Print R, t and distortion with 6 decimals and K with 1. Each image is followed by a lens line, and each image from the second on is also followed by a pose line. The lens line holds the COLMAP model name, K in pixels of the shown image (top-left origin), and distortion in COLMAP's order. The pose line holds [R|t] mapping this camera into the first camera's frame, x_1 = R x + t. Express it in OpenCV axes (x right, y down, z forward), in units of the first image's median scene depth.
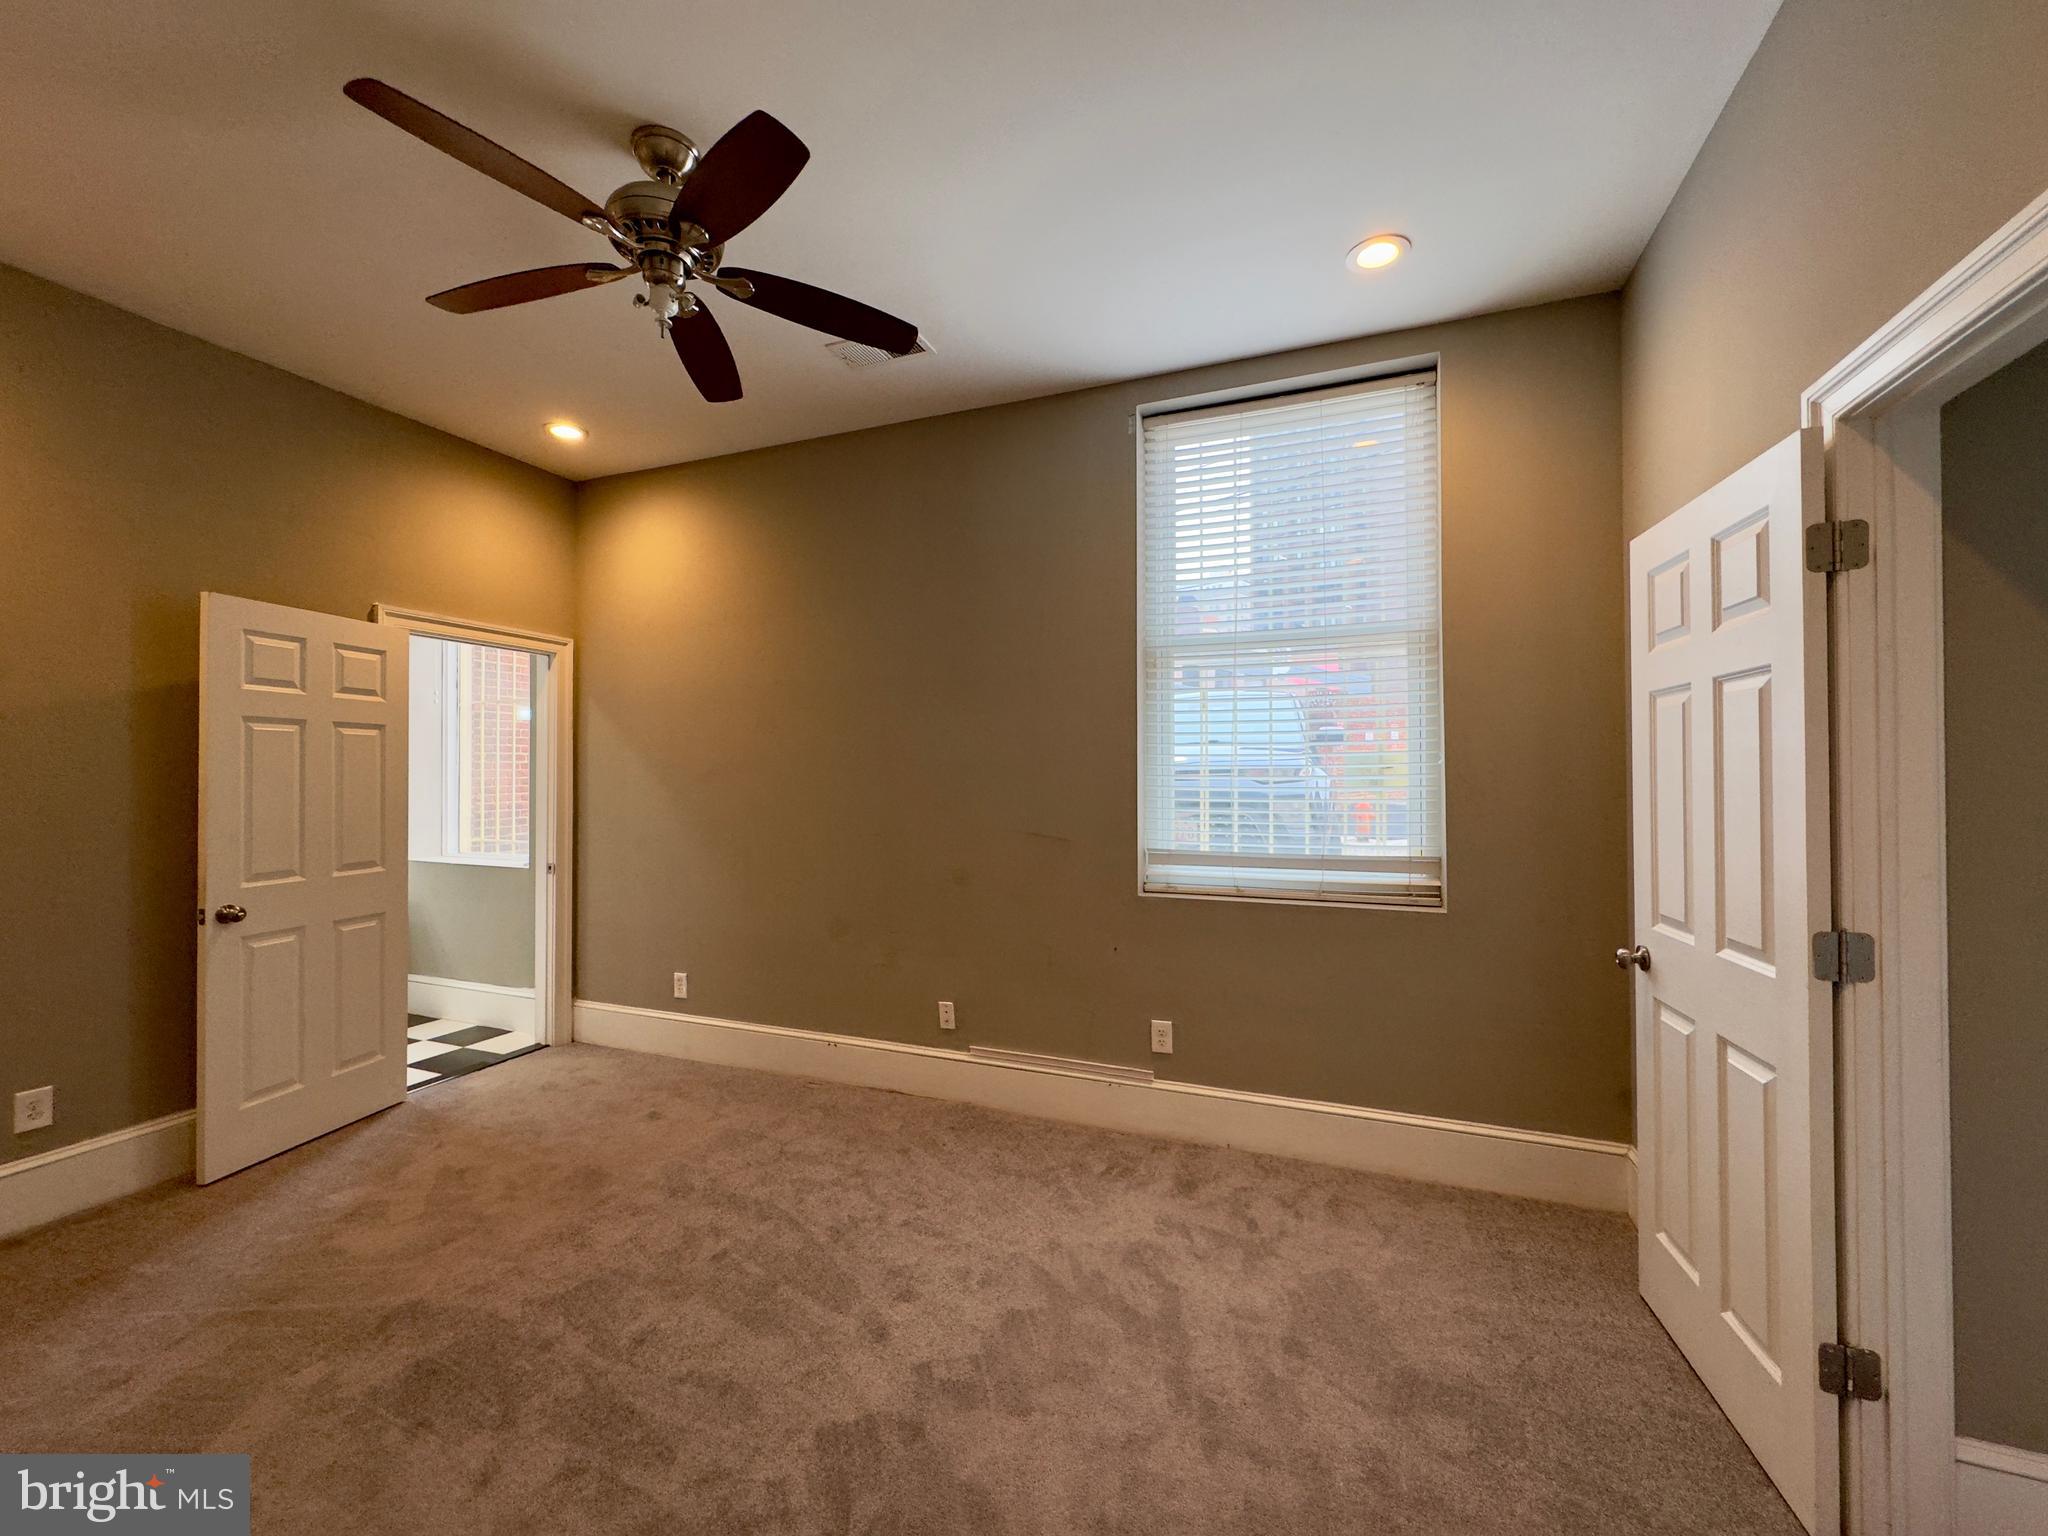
lens RADIAL K [[815.7, 0, 1028.9], [0, 815.7, 766.8], [0, 0, 1]] dist [0.001834, -0.000593]
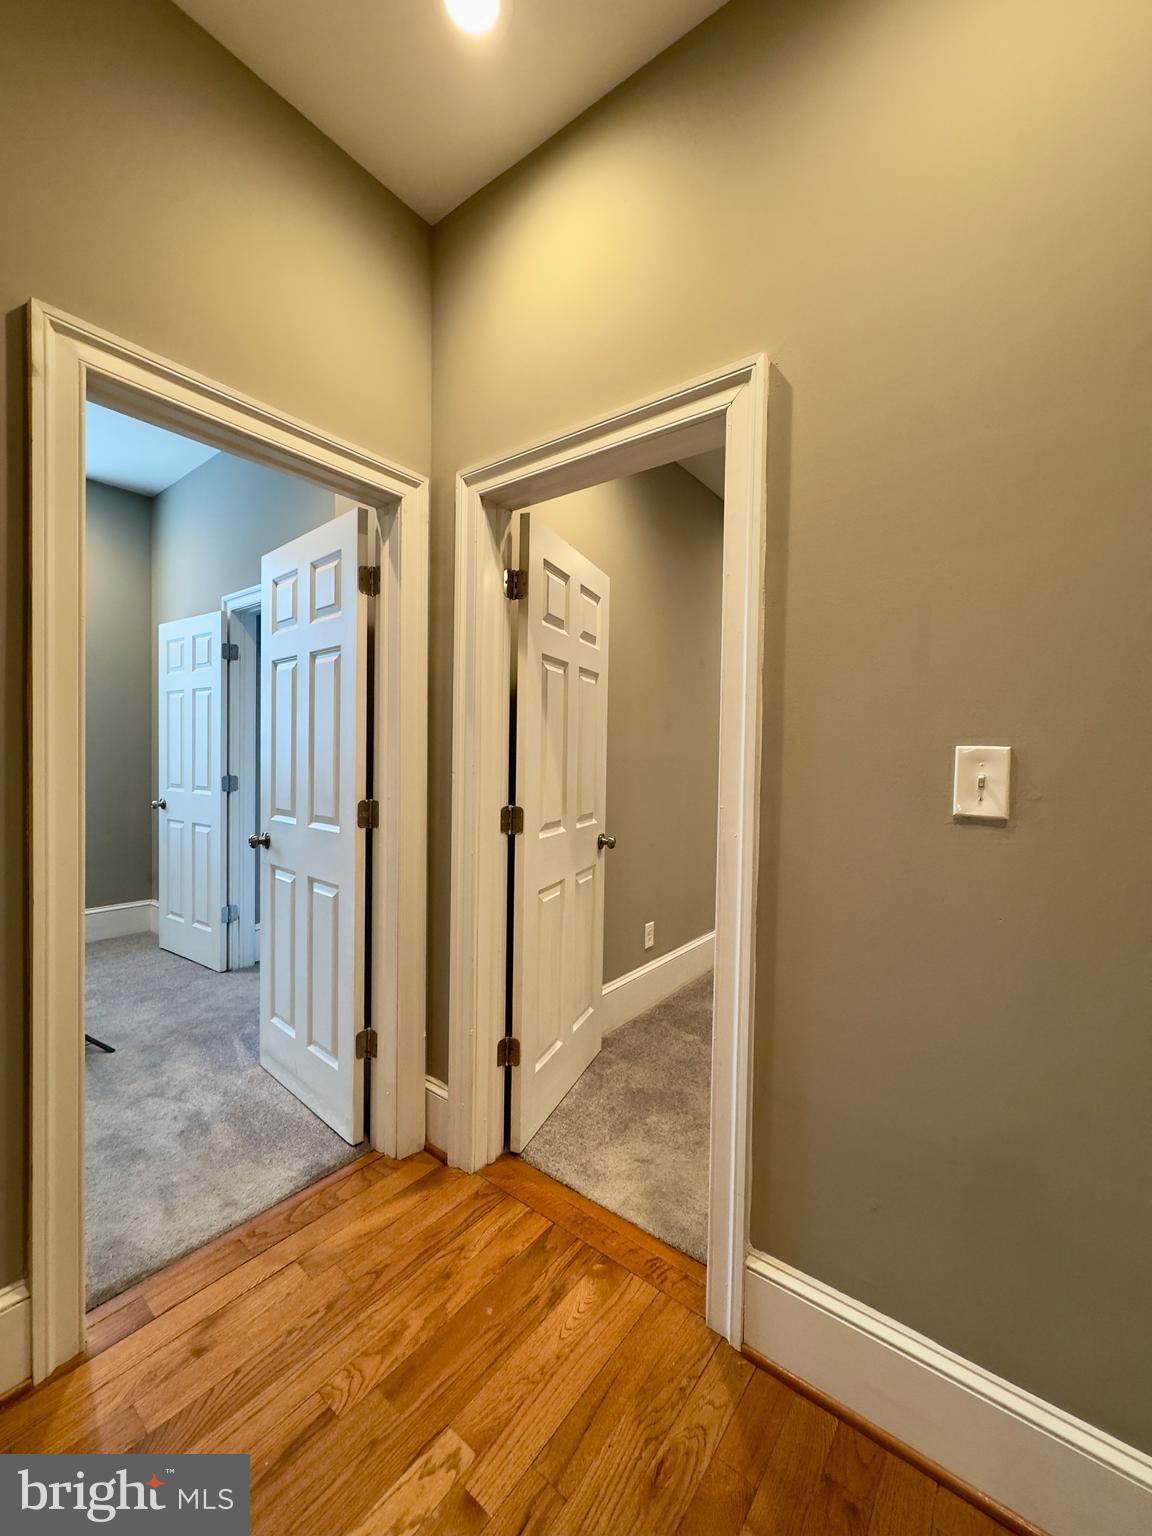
lens RADIAL K [[611.8, 0, 583.3], [0, 611.8, 763.2], [0, 0, 1]] dist [0.001834, -0.000593]
pose [[0.280465, -0.014986, 0.959747, -0.722400], [-0.027907, 0.999328, 0.023759, 0.049113], [-0.959459, -0.033447, 0.279858, -0.787812]]
